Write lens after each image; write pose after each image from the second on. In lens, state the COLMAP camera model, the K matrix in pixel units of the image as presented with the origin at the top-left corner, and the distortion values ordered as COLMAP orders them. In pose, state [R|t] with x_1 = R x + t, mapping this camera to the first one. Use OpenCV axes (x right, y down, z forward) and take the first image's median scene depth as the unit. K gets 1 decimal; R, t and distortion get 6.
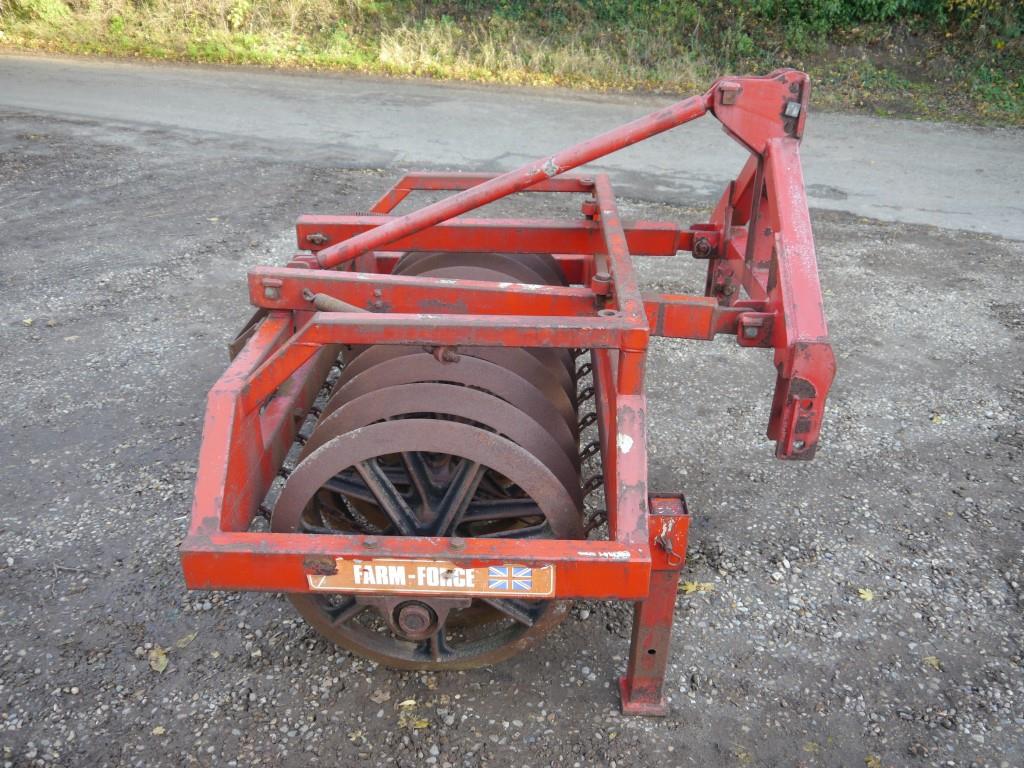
lens RADIAL K [[875.5, 0, 512.0], [0, 875.5, 384.0], [0, 0, 1]] dist [-0.023374, 0.015131]
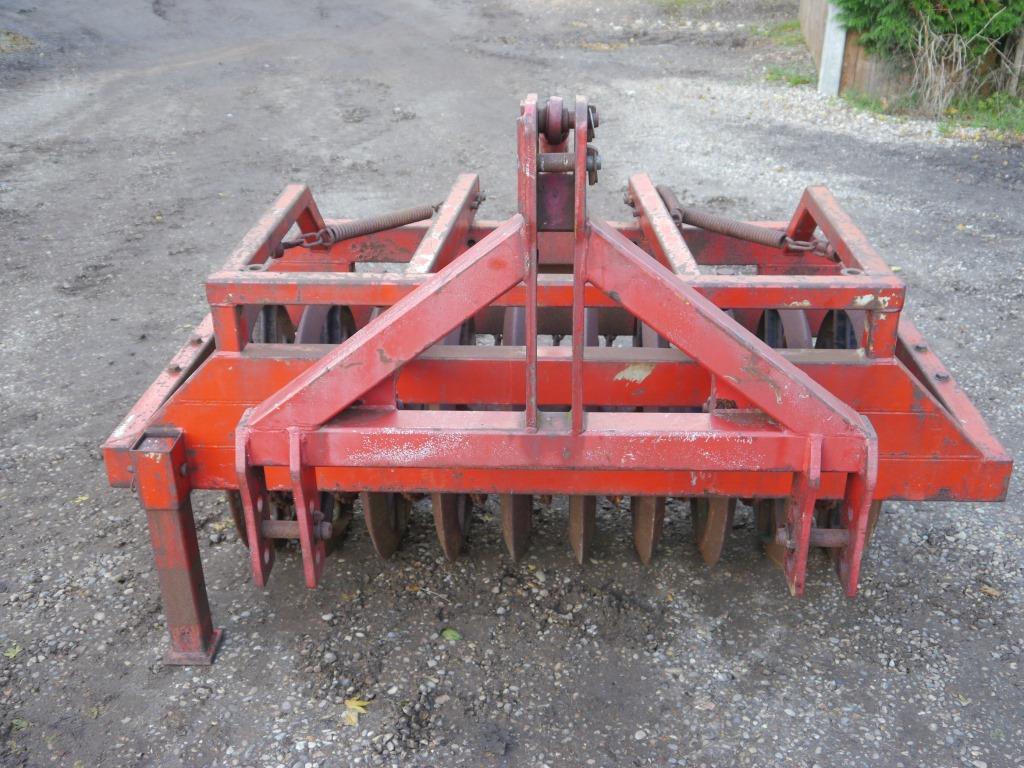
lens RADIAL K [[1085.2, 0, 516.1], [0, 1085.2, 387.4], [0, 0, 1]] dist [-0.010357, -0.007629]
pose [[-0.011316, 0.433383, -0.901139, 0.614321], [-0.437643, 0.808151, 0.394158, -0.282315], [0.899077, 0.398838, 0.180522, 0.547520]]
